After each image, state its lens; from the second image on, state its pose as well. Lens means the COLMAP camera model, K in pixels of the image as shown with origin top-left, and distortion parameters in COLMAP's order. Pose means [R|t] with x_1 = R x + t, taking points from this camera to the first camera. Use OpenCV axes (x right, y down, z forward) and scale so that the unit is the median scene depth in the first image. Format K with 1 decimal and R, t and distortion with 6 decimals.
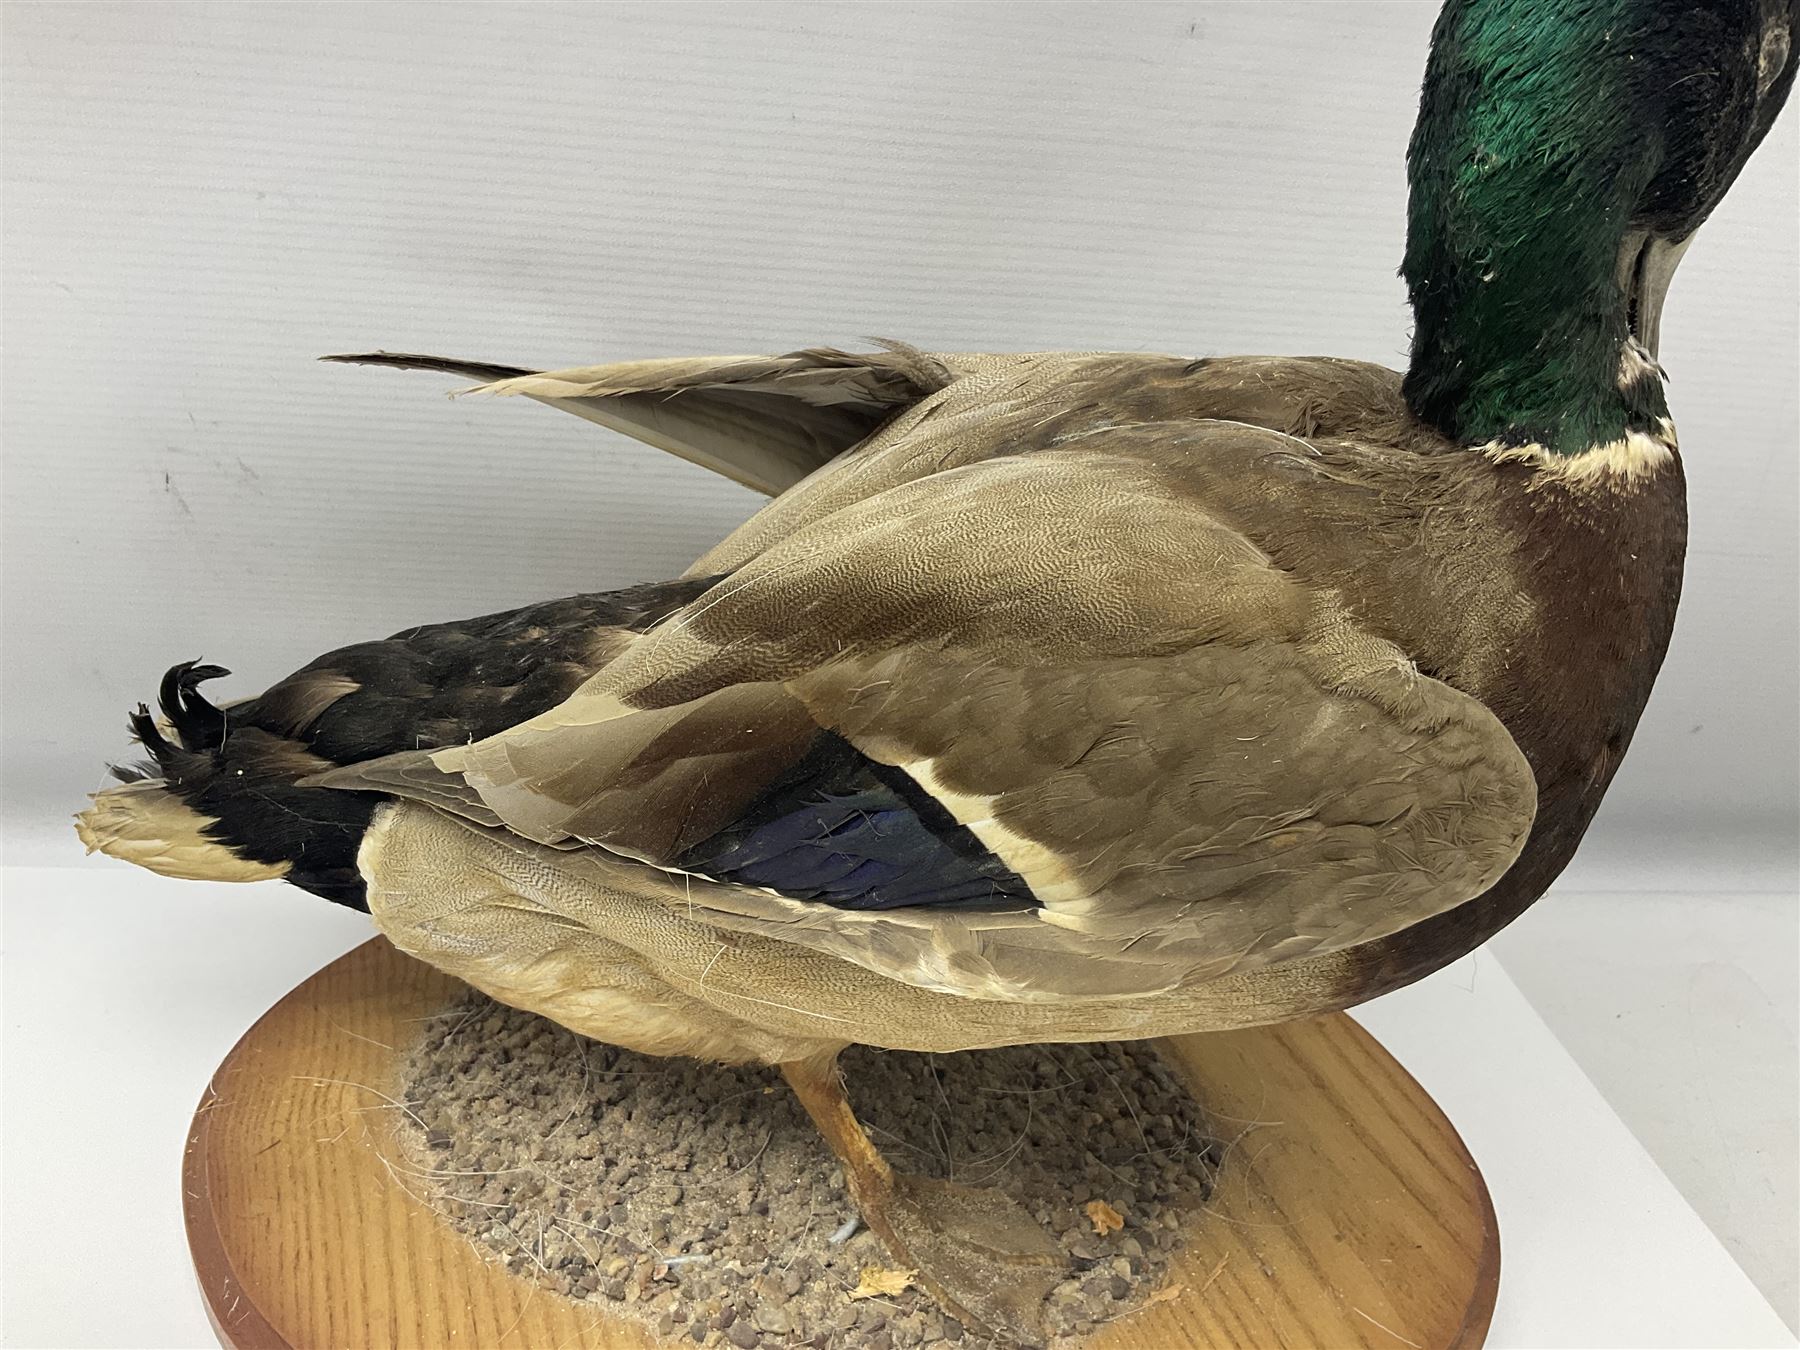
lens RADIAL K [[1515.4, 0, 896.9], [0, 1515.4, 668.1], [0, 0, 1]] dist [0.138507, -0.309948]
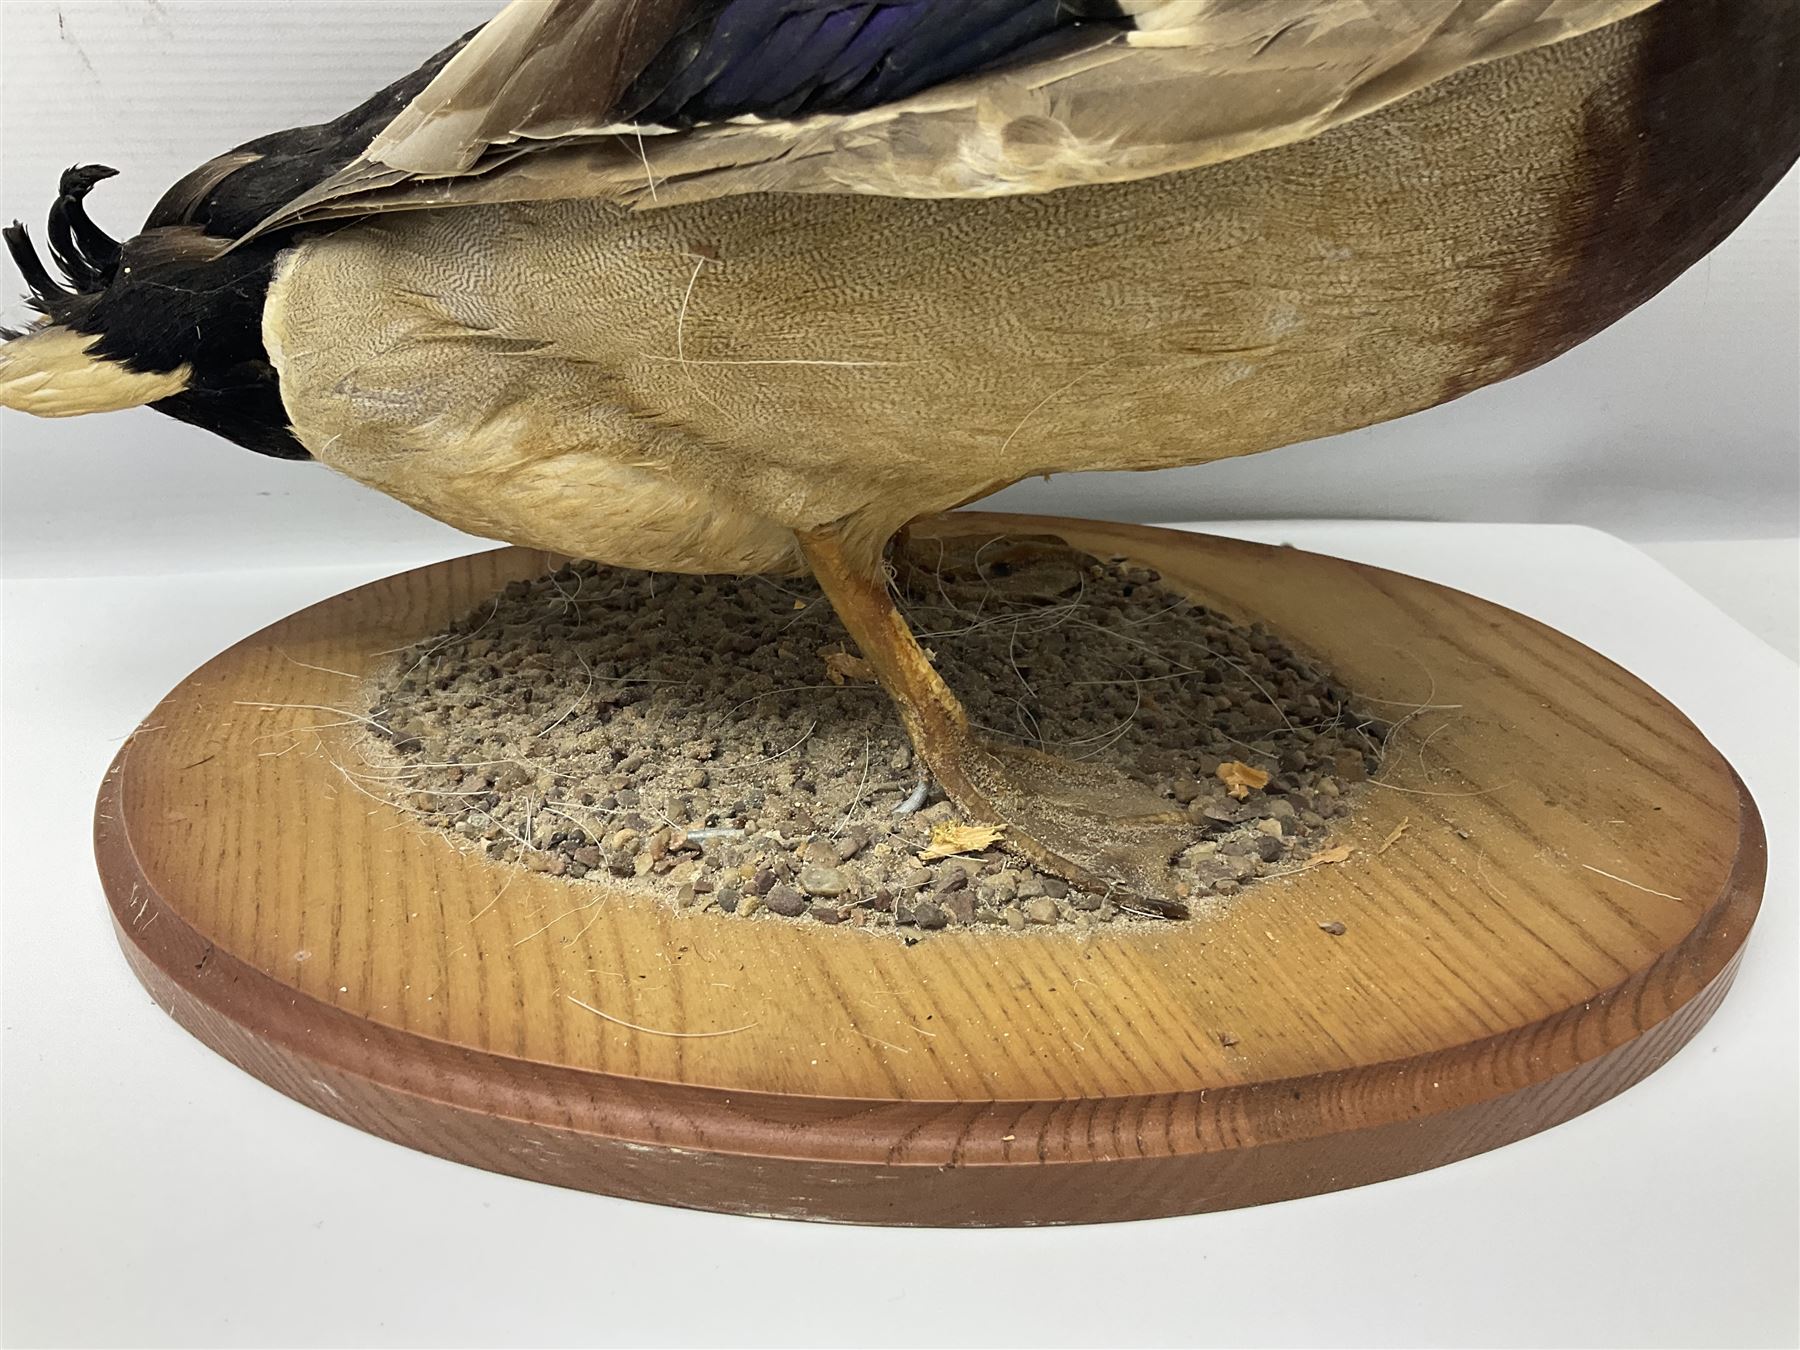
lens RADIAL K [[1515.4, 0, 896.9], [0, 1515.4, 668.1], [0, 0, 1]] dist [0.138507, -0.309948]
pose [[0.996253, -0.066874, -0.054846, 0.006073], [0.065711, 0.997579, -0.022747, 0.317440], [0.056234, 0.019058, 0.998236, 0.218991]]
